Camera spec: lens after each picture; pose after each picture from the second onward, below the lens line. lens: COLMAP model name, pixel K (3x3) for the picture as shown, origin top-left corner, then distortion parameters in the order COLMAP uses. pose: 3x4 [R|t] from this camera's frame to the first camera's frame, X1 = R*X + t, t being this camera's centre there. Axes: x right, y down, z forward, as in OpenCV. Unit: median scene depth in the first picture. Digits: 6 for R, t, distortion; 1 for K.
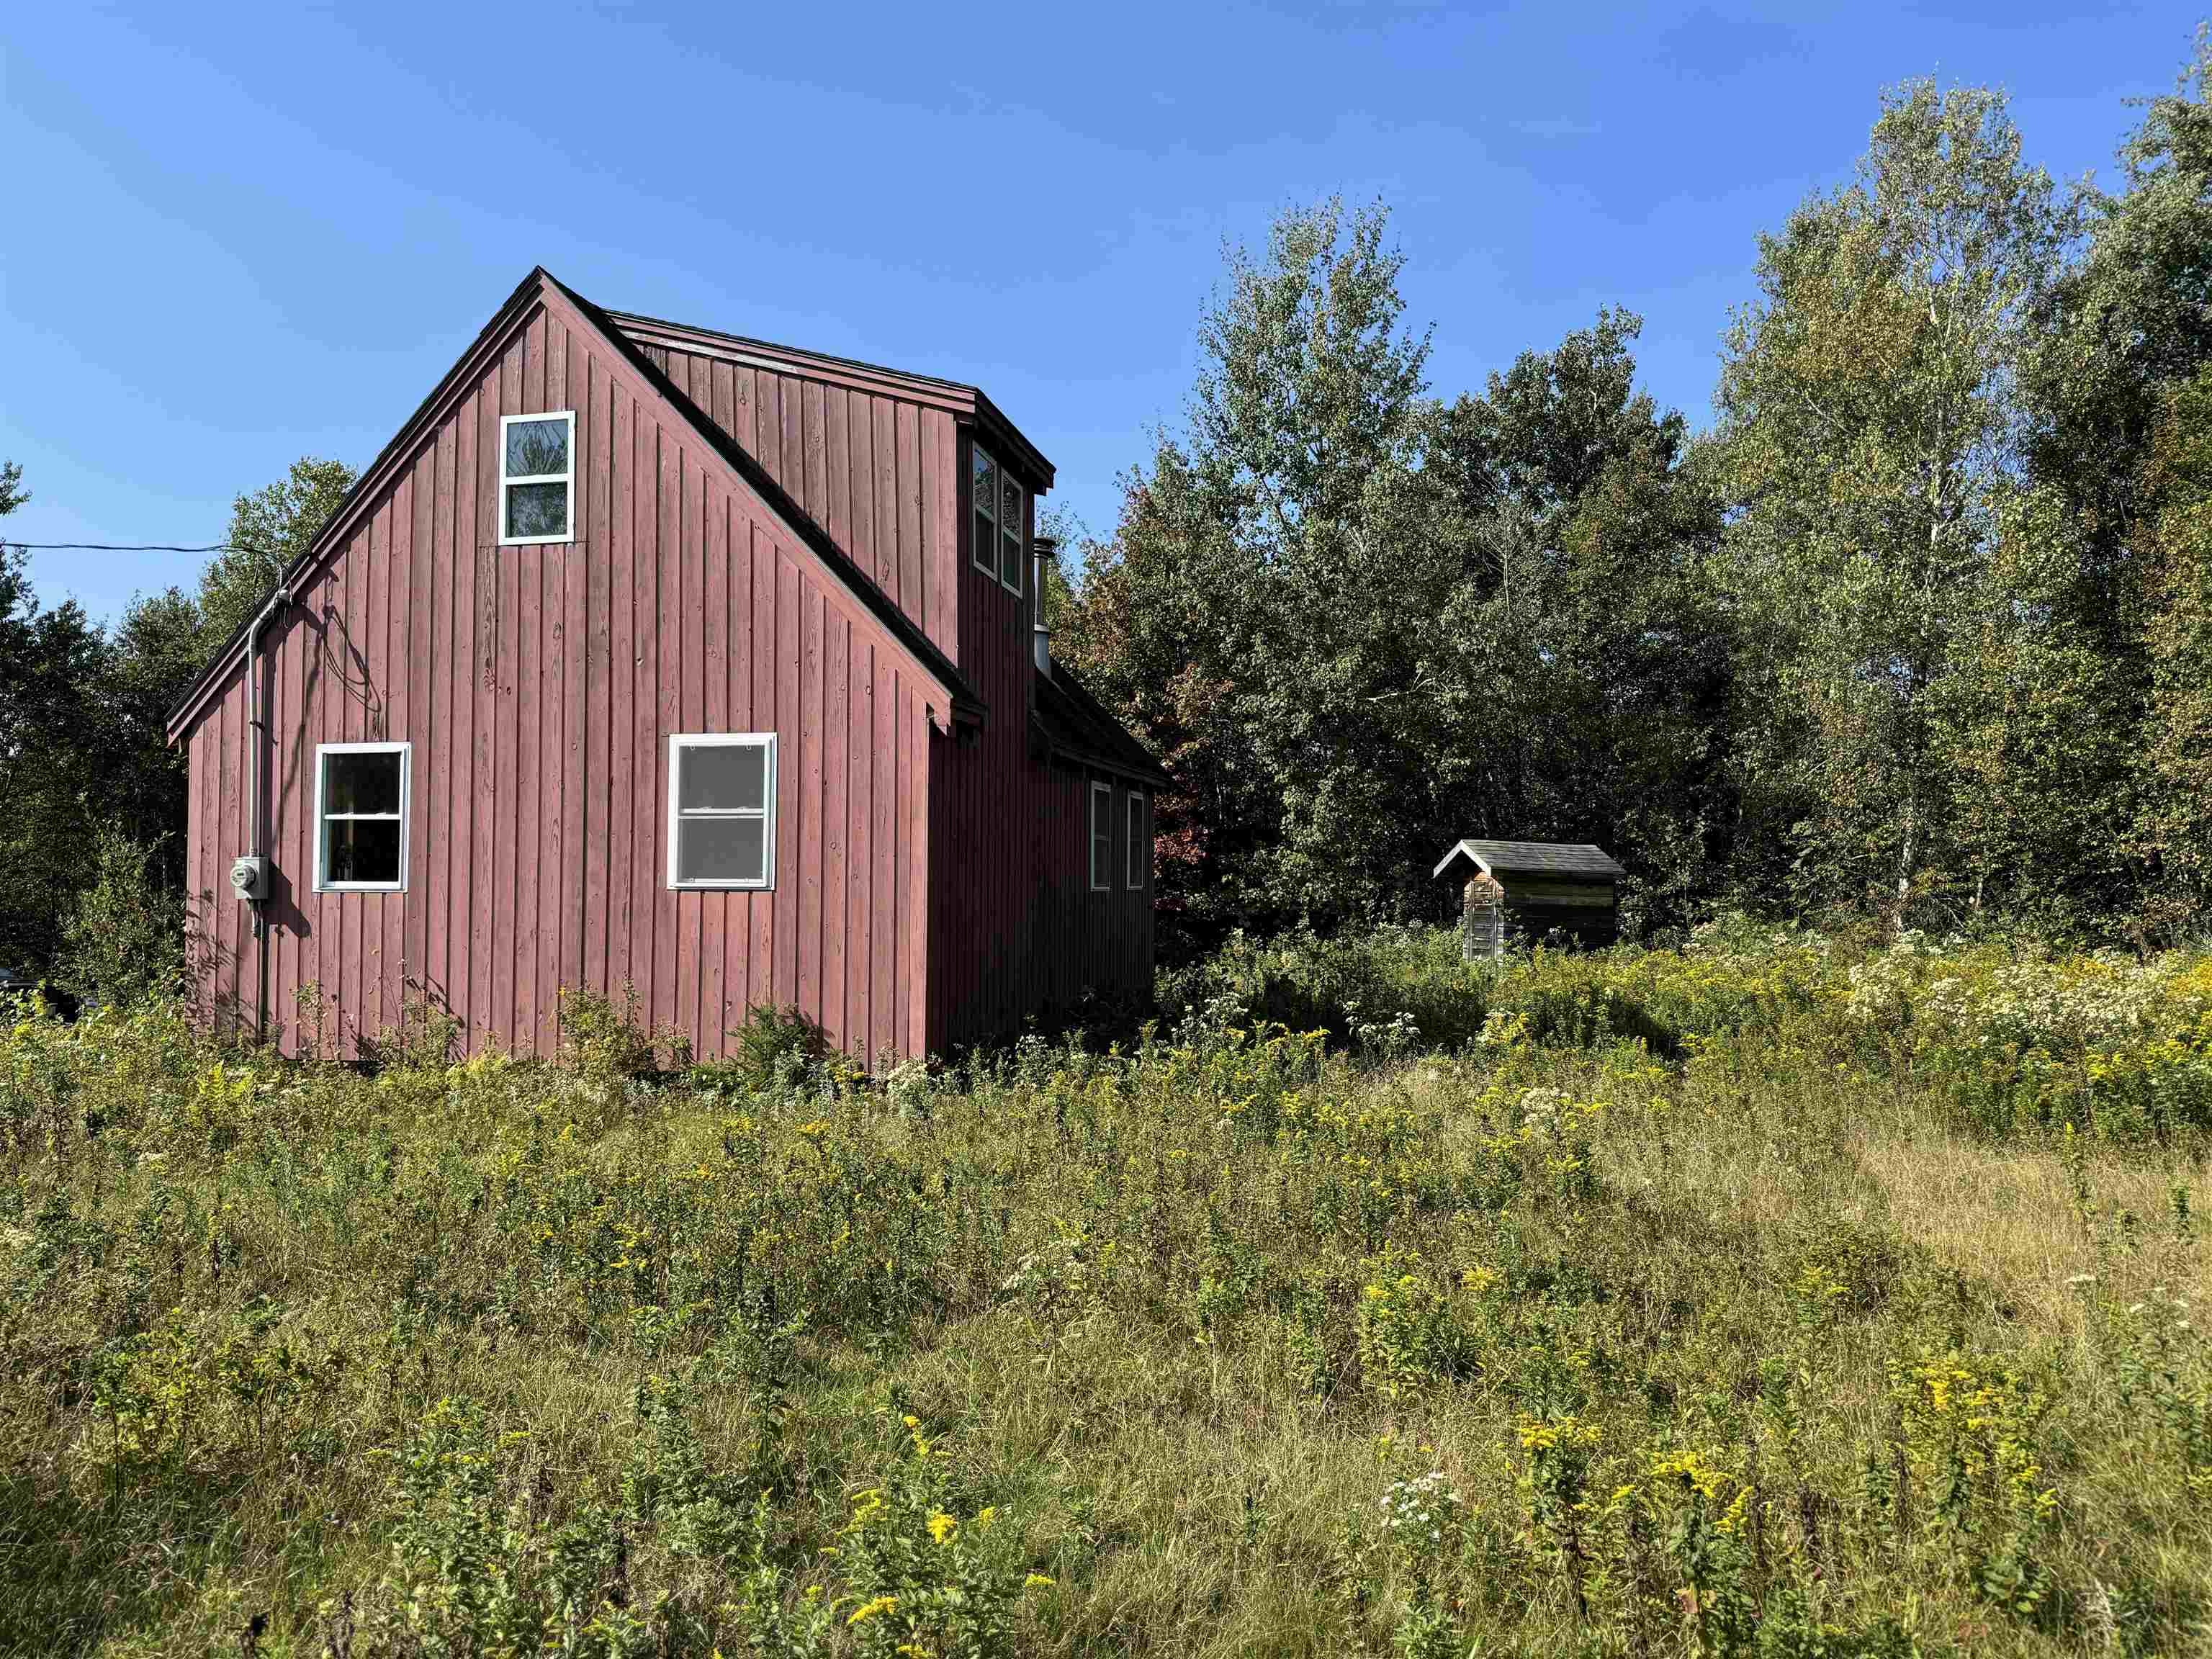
lens RADIAL K [[1538.5, 0, 1106.0], [0, 1538.5, 829.5], [0, 0, 1]] dist [0.226860, -0.438973]
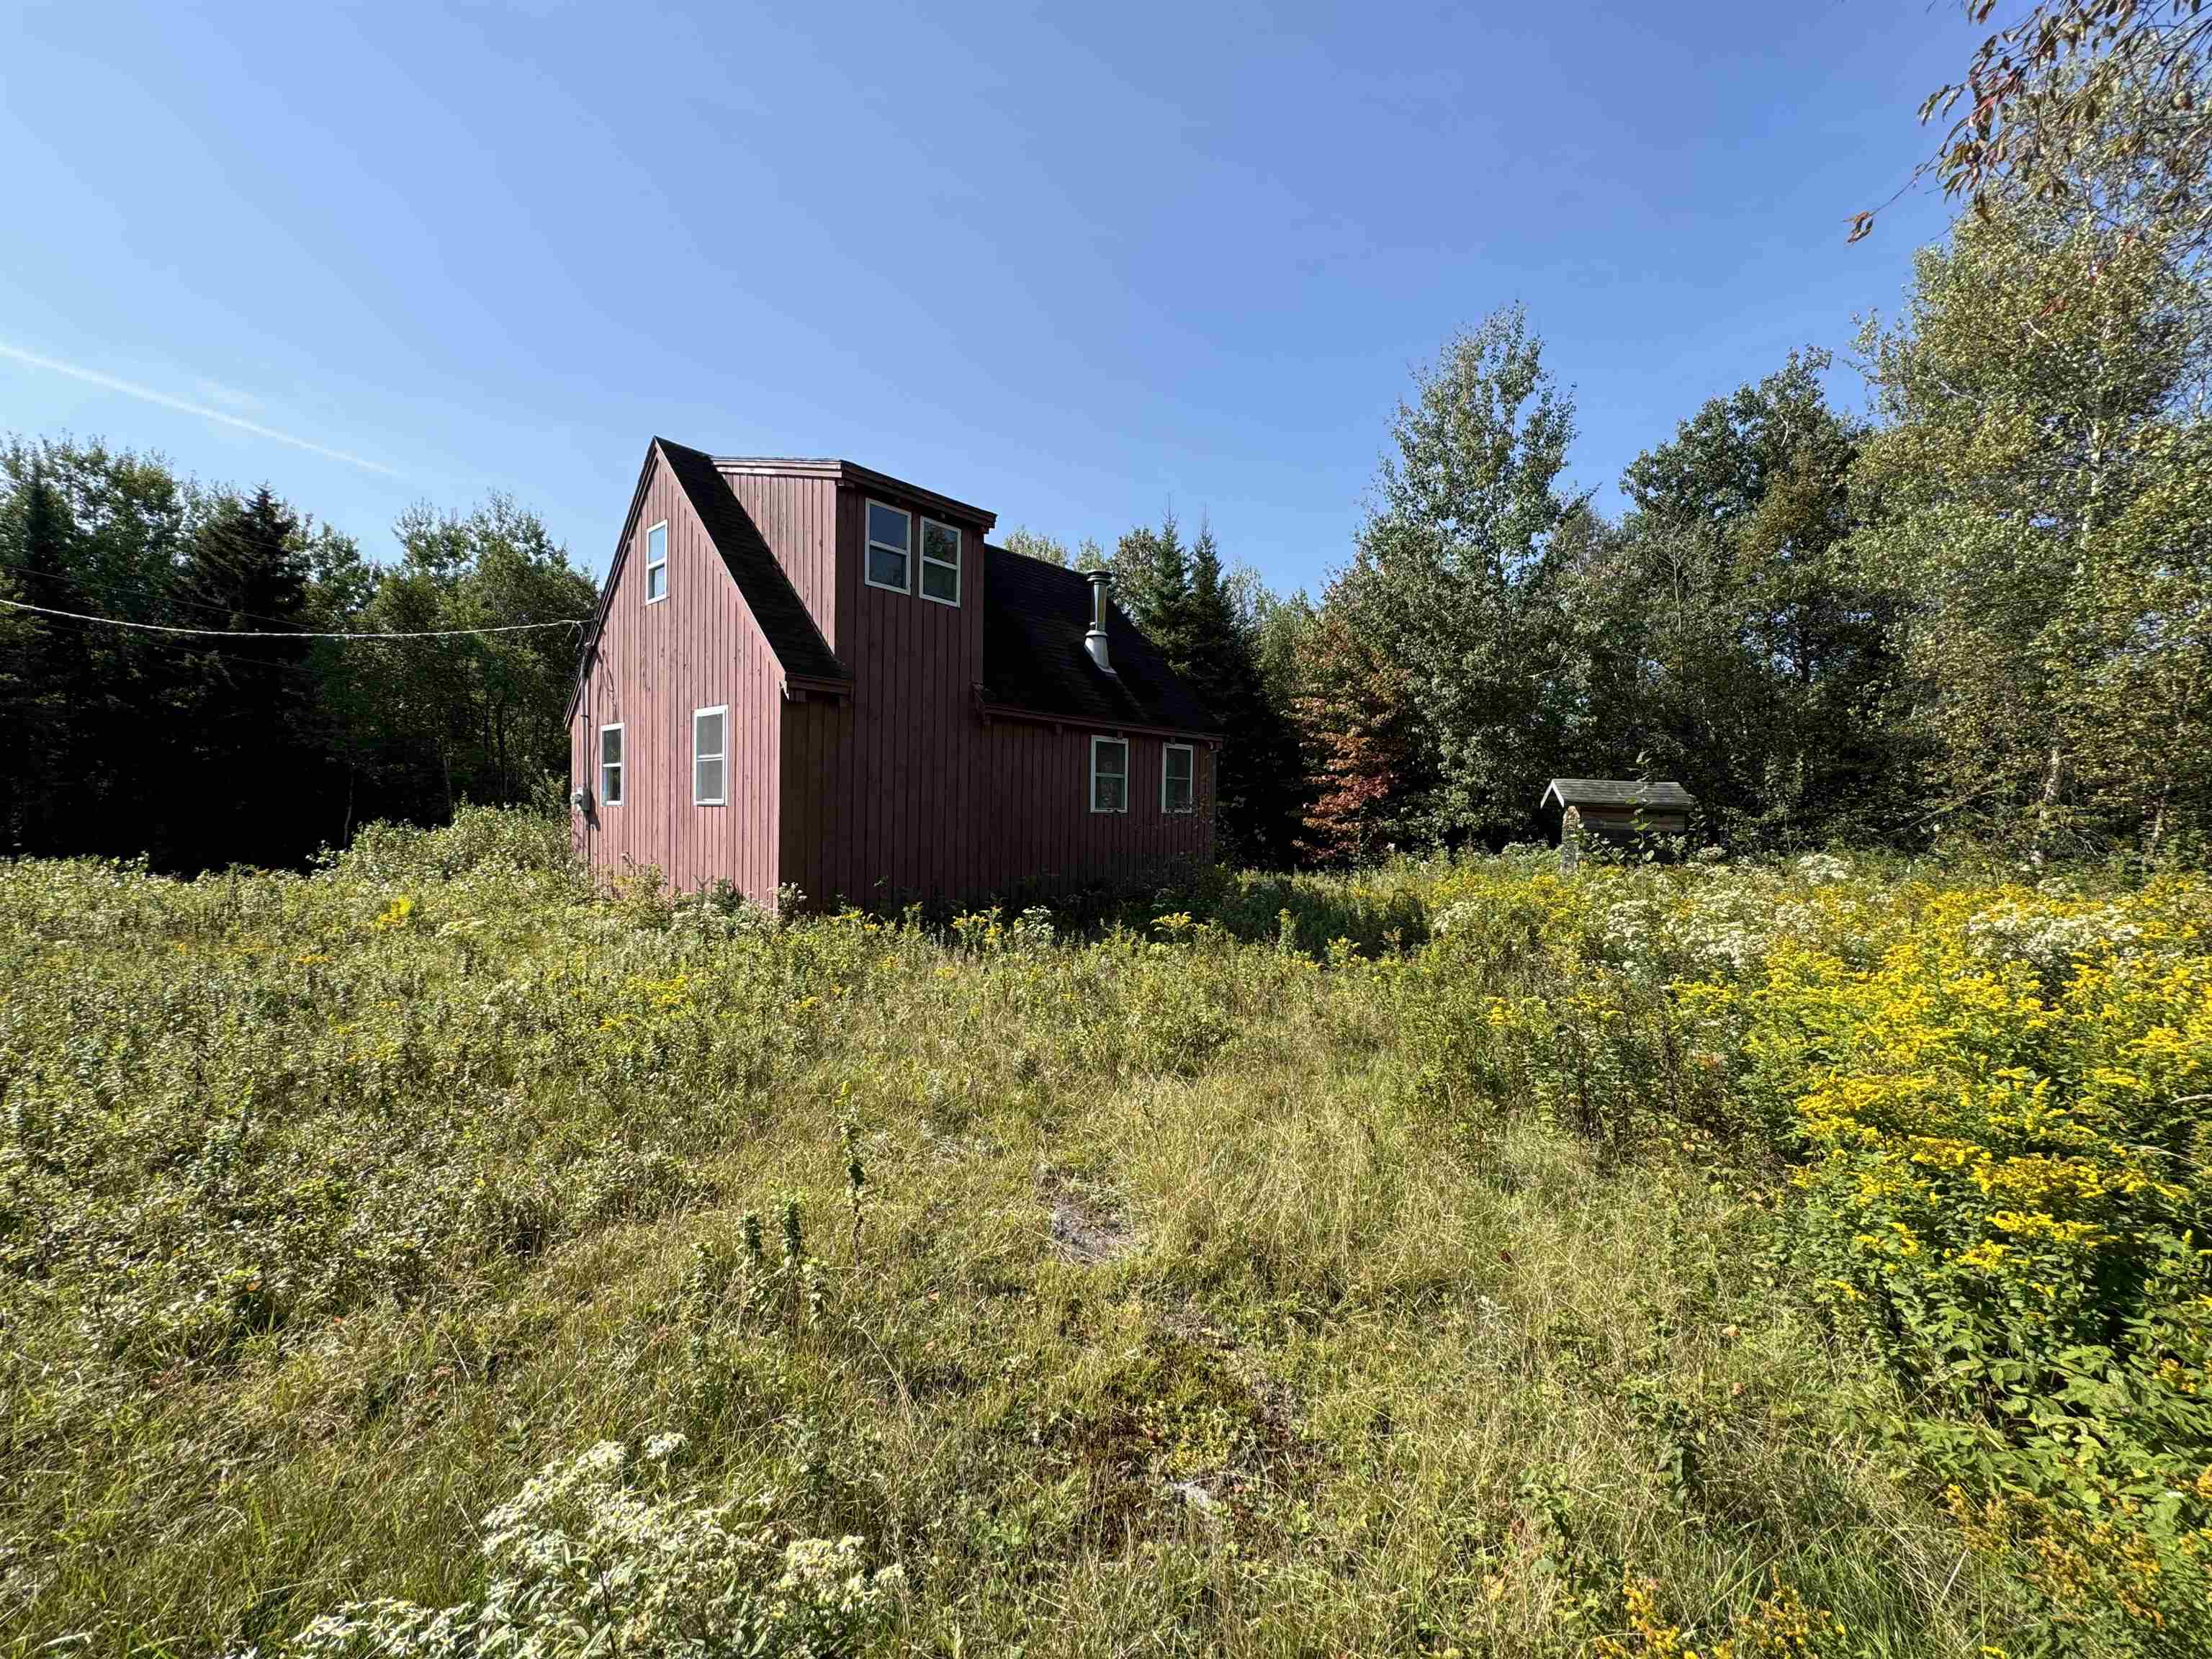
lens RADIAL K [[868.8, 0, 1171.4], [0, 868.8, 829.8], [0, 0, 1]] dist [0.000444, -0.000042]
pose [[0.882322, 0.014391, -0.470427, 0.288621], [0.008295, 0.998902, 0.046114, 0.012729], [0.470574, -0.044590, 0.881233, 0.213677]]
